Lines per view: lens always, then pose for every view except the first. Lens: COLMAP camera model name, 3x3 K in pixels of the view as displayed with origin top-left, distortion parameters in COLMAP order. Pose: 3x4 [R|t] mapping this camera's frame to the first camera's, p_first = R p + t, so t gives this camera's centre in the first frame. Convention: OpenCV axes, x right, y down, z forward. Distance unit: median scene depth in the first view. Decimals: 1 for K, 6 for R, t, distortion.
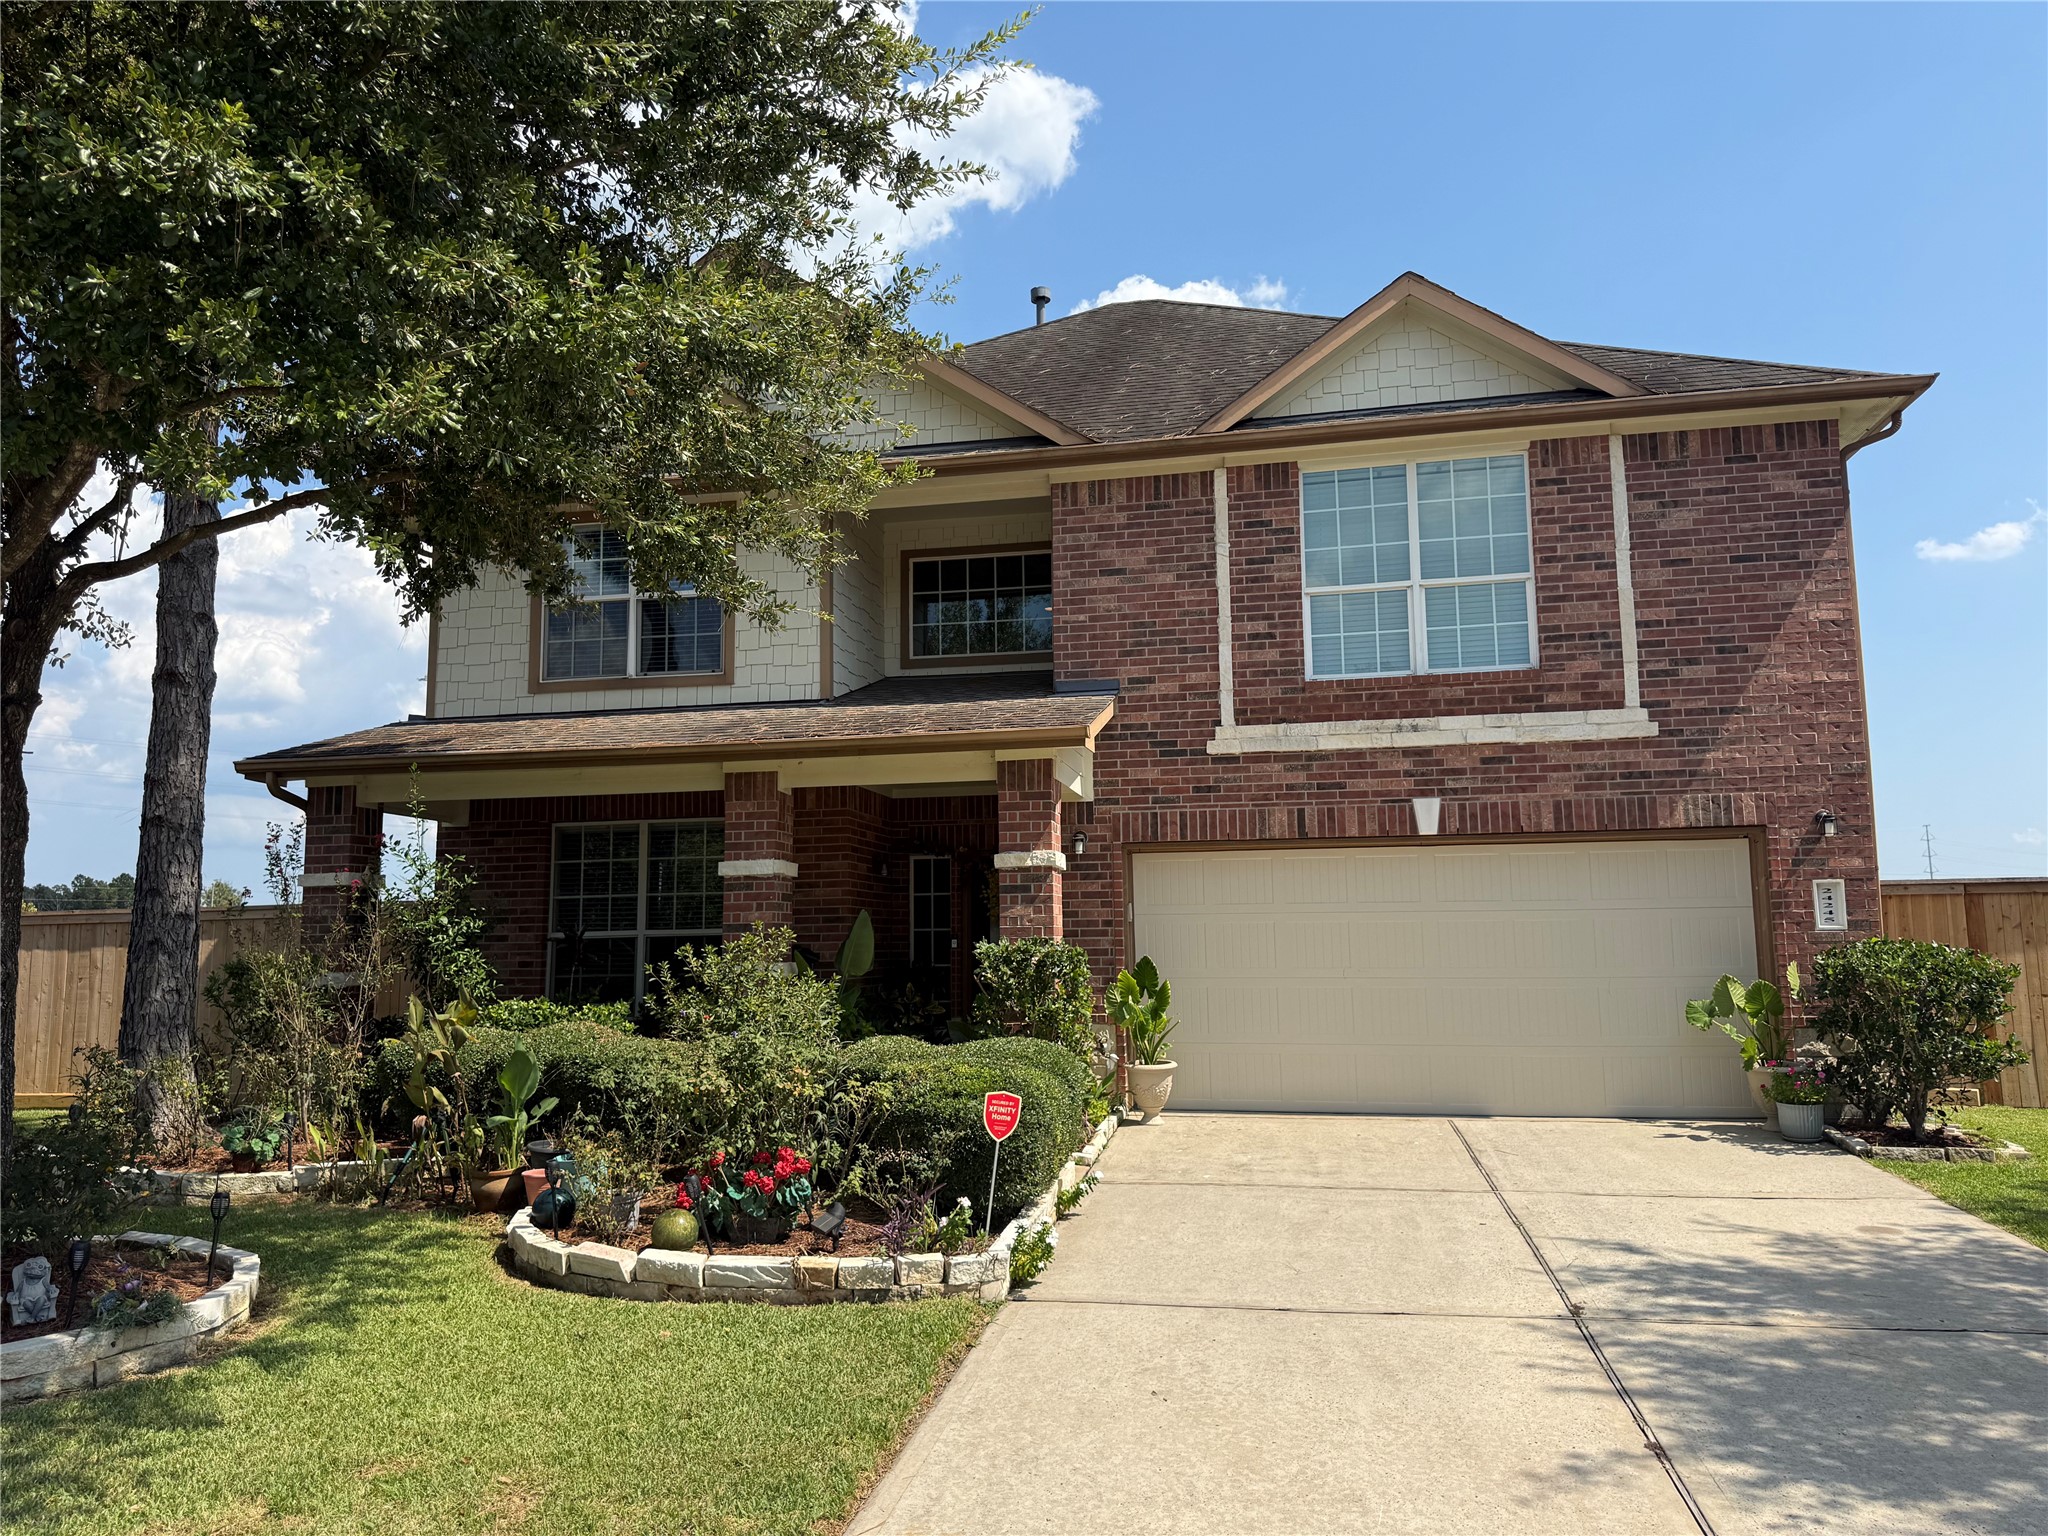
lens RADIAL K [[1451.1, 0, 1022.9], [0, 1451.1, 761.1], [0, 0, 1]] dist [0.013359, -0.005001]
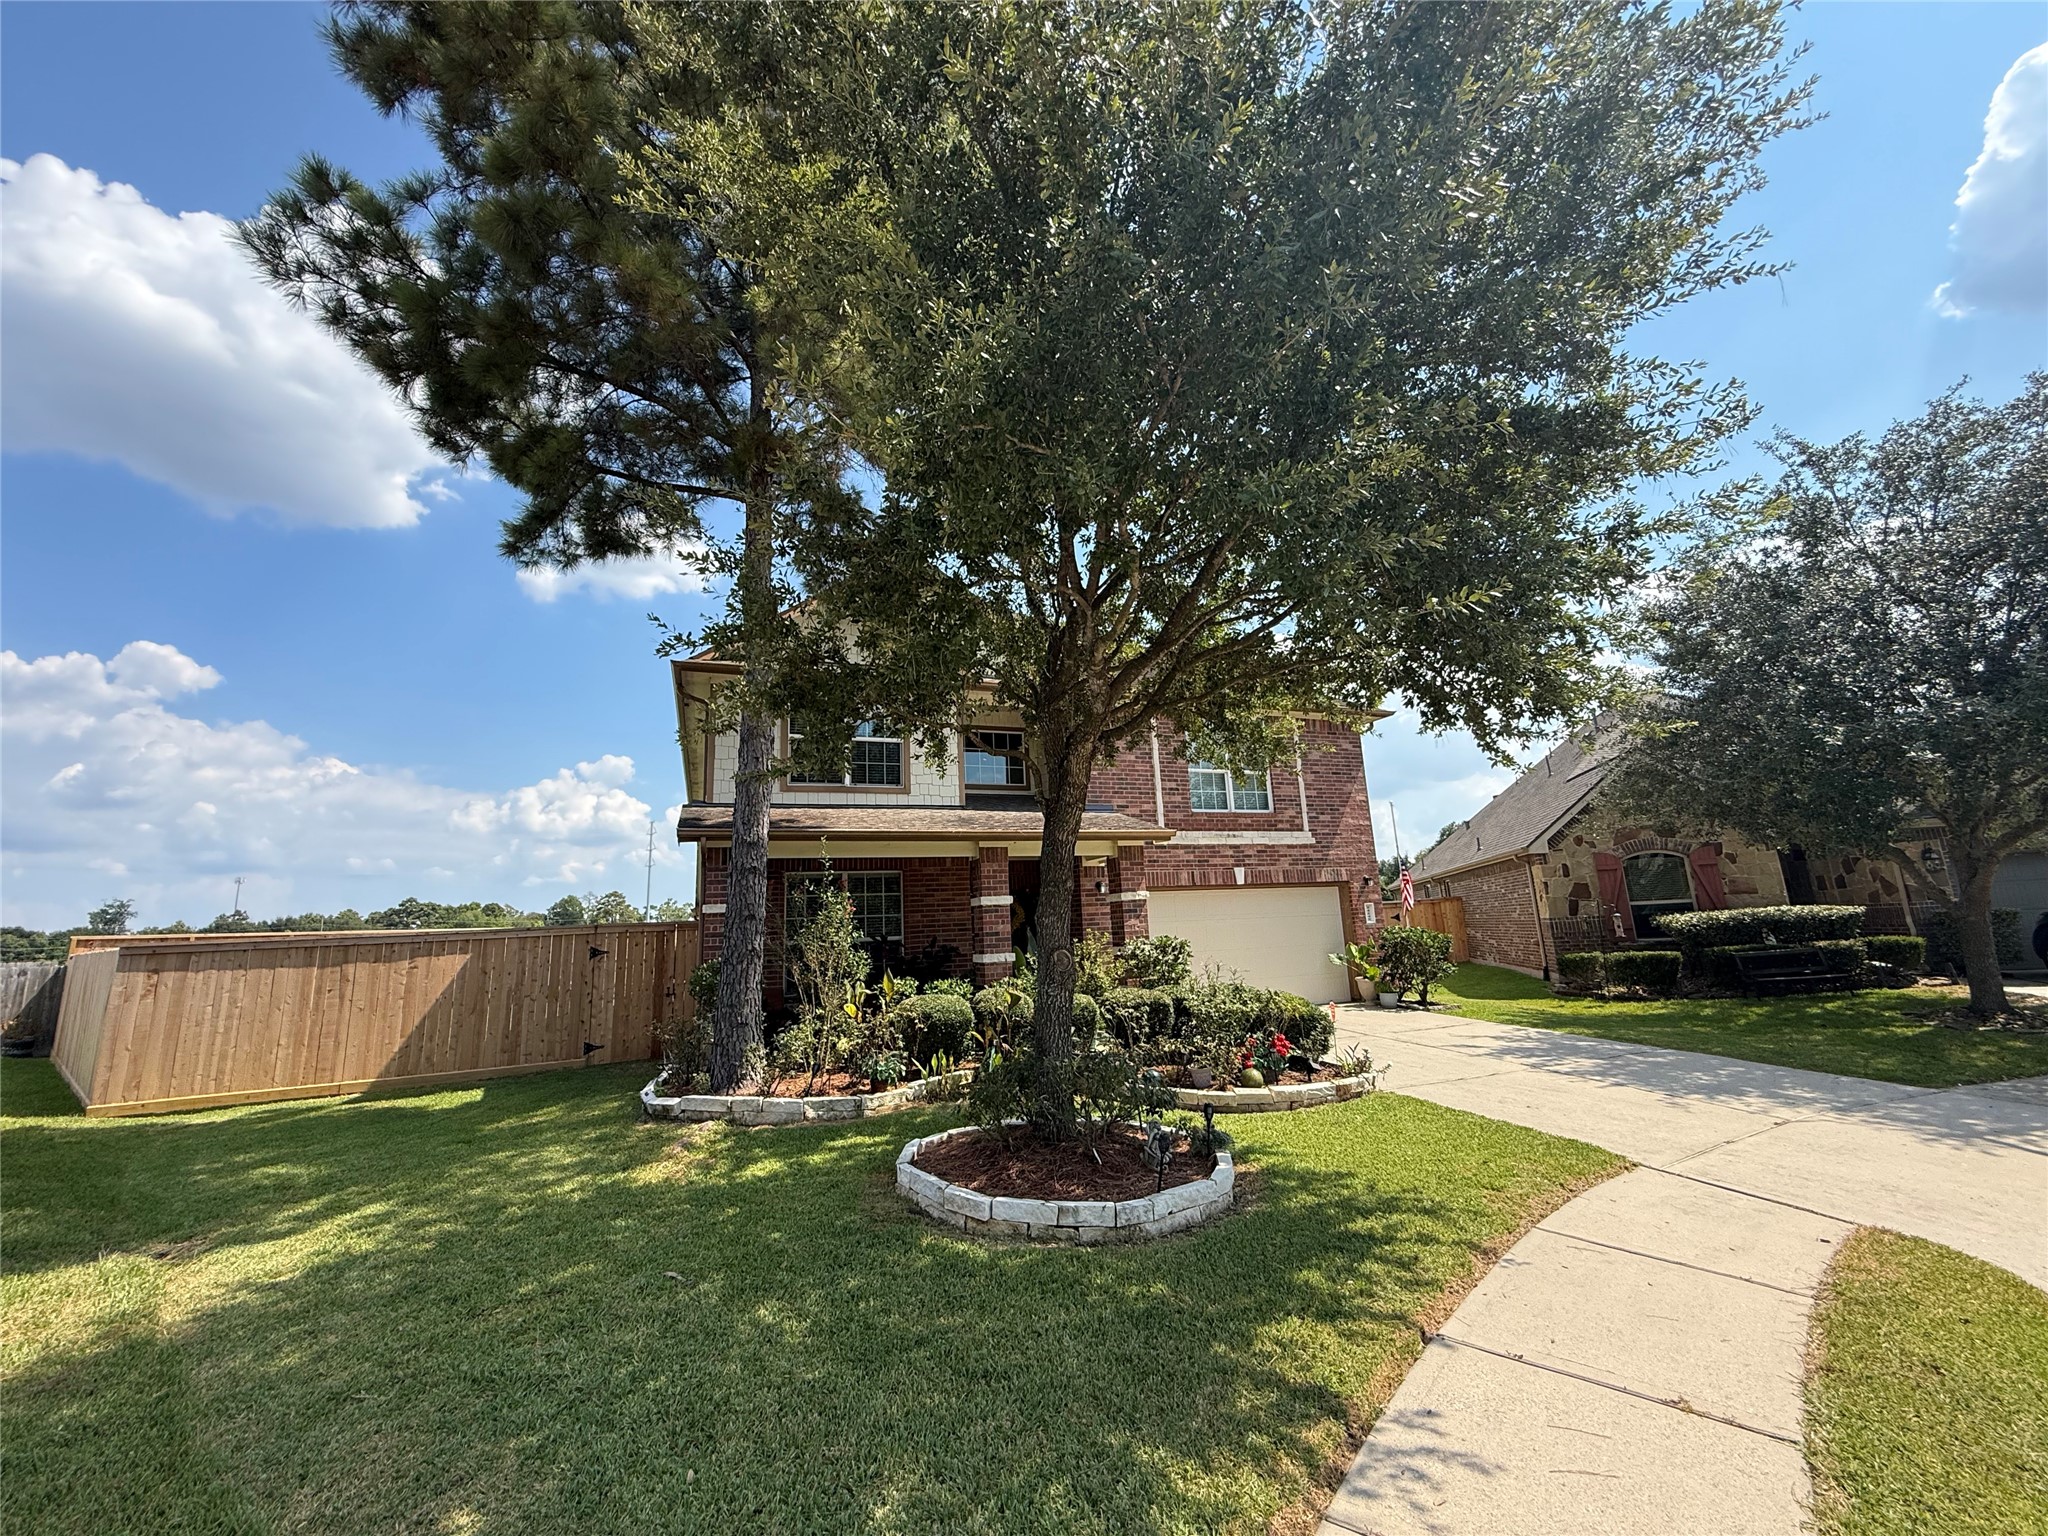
lens RADIAL K [[820.2, 0, 1020.3], [0, 820.2, 771.9], [0, 0, 1]] dist [-0.003644, -0.000101]
pose [[0.846017, 0.079493, 0.527196, -0.692911], [-0.037607, 0.995257, -0.089720, 0.004521], [-0.531827, 0.056079, 0.844994, 0.103680]]
